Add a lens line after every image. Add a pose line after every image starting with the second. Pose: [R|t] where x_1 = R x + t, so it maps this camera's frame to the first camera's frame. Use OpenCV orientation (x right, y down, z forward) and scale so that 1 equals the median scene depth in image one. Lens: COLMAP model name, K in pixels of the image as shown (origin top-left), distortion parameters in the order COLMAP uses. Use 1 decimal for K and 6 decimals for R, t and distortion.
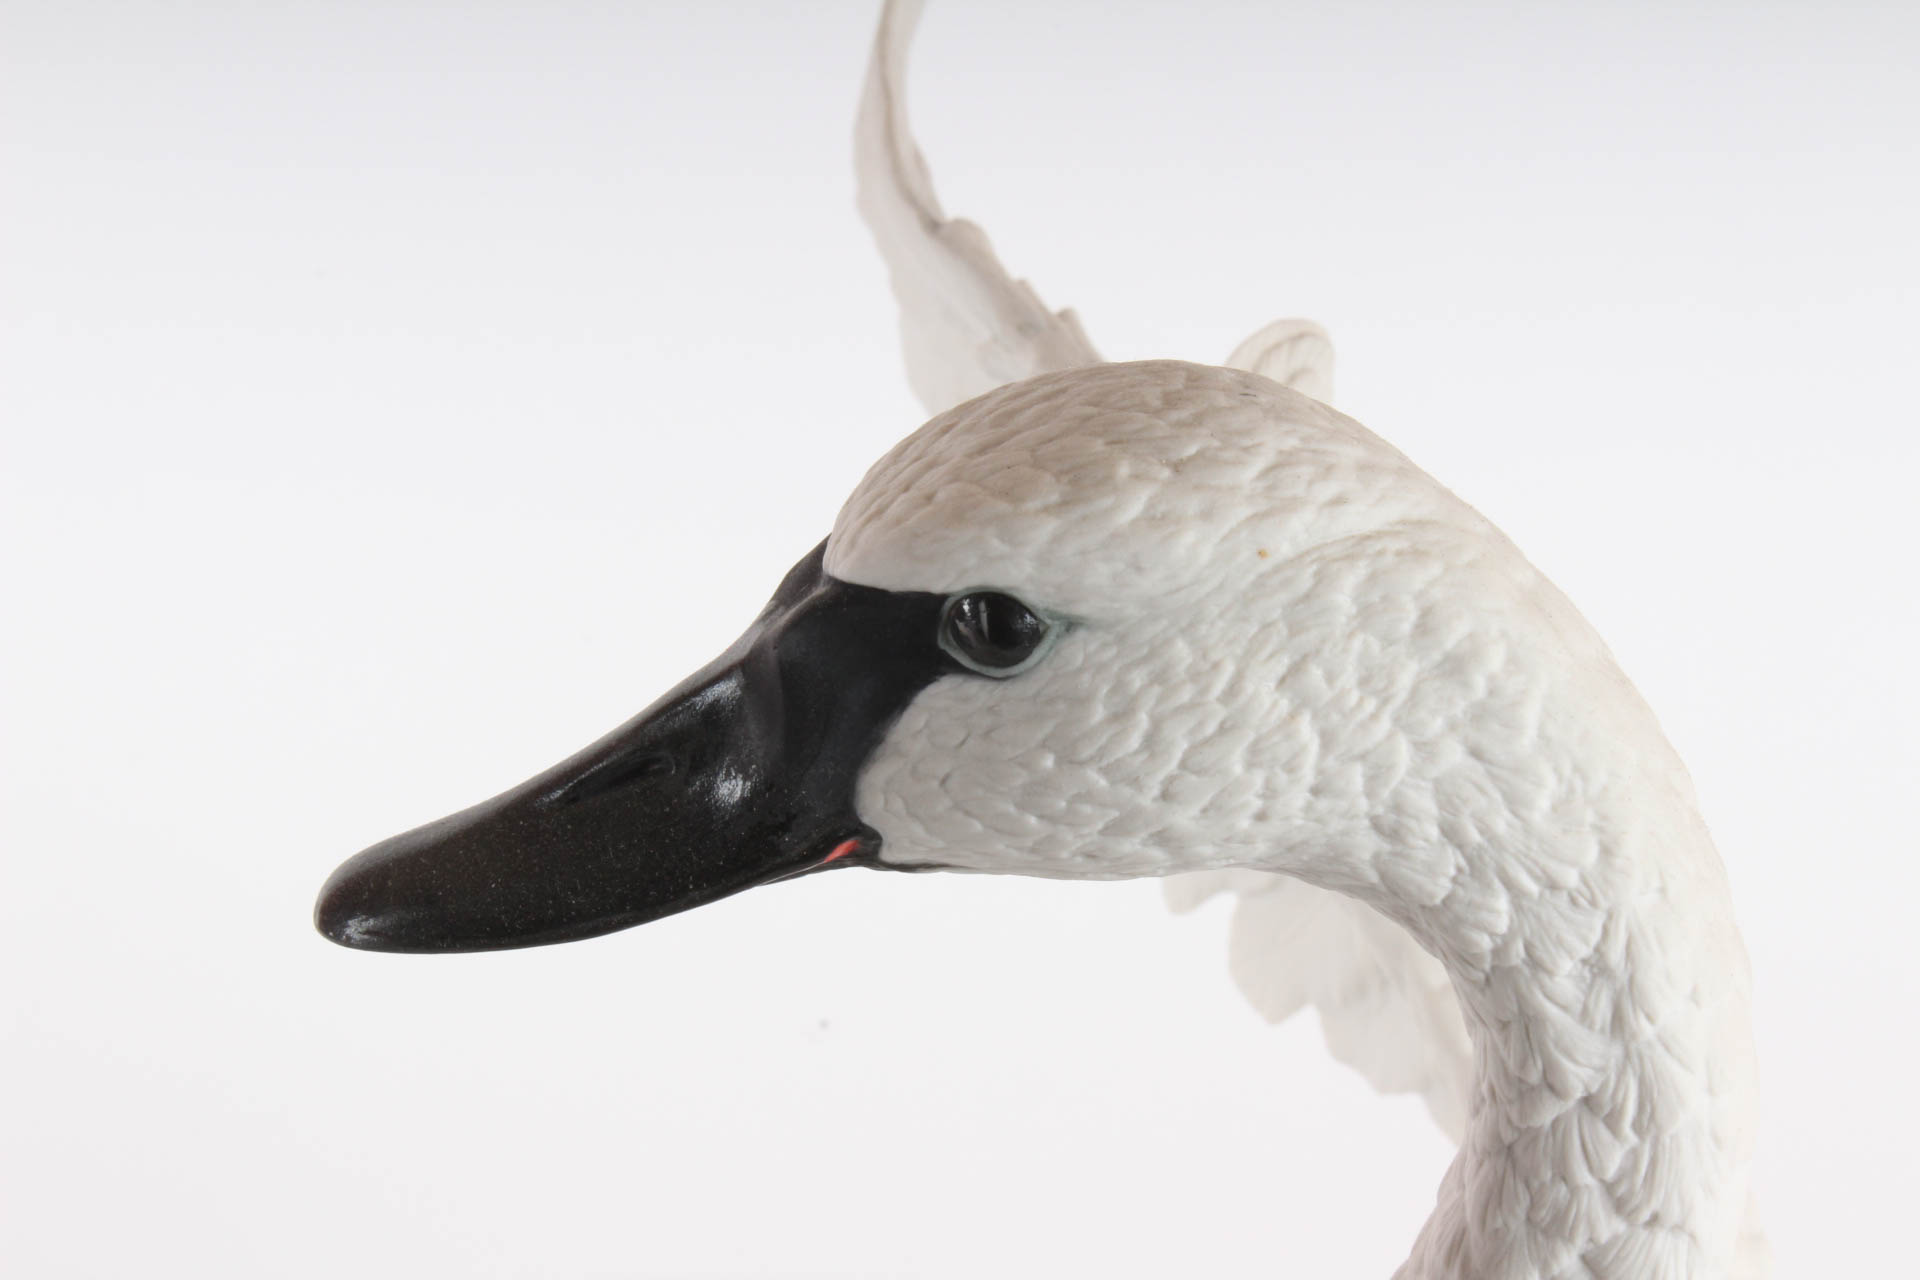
lens RADIAL K [[4236.2, 0, 960.0], [0, 4236.2, 640.0], [0, 0, 1]] dist [0.001125, 0.086067]
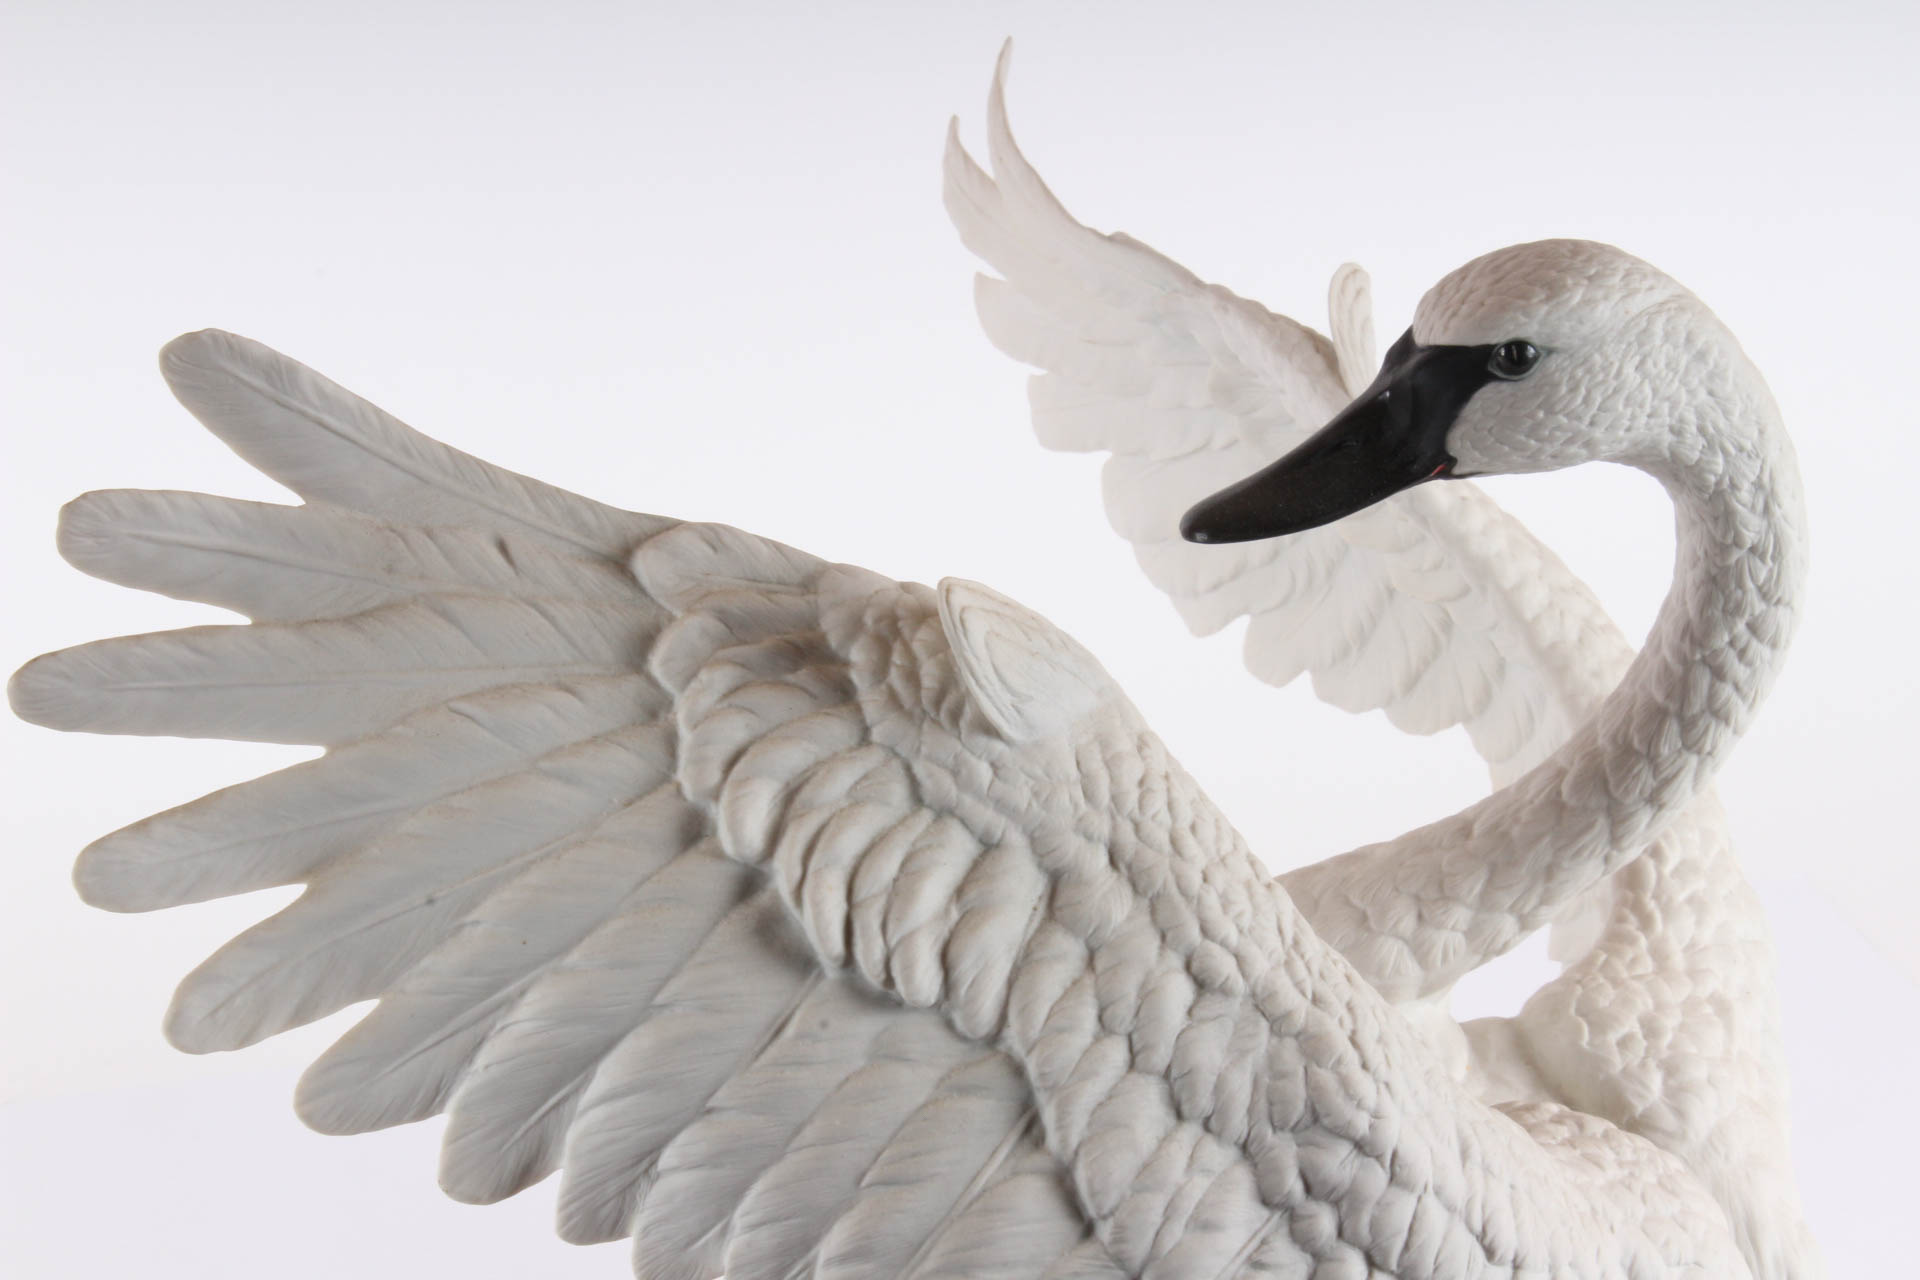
lens RADIAL K [[4236.2, 0, 960.0], [0, 4236.2, 640.0], [0, 0, 1]] dist [0.001125, 0.086067]
pose [[0.957370, -0.107743, 0.268017, -0.904282], [0.116747, 0.993001, -0.017838, 0.153719], [-0.264219, 0.048368, 0.963249, -1.113512]]
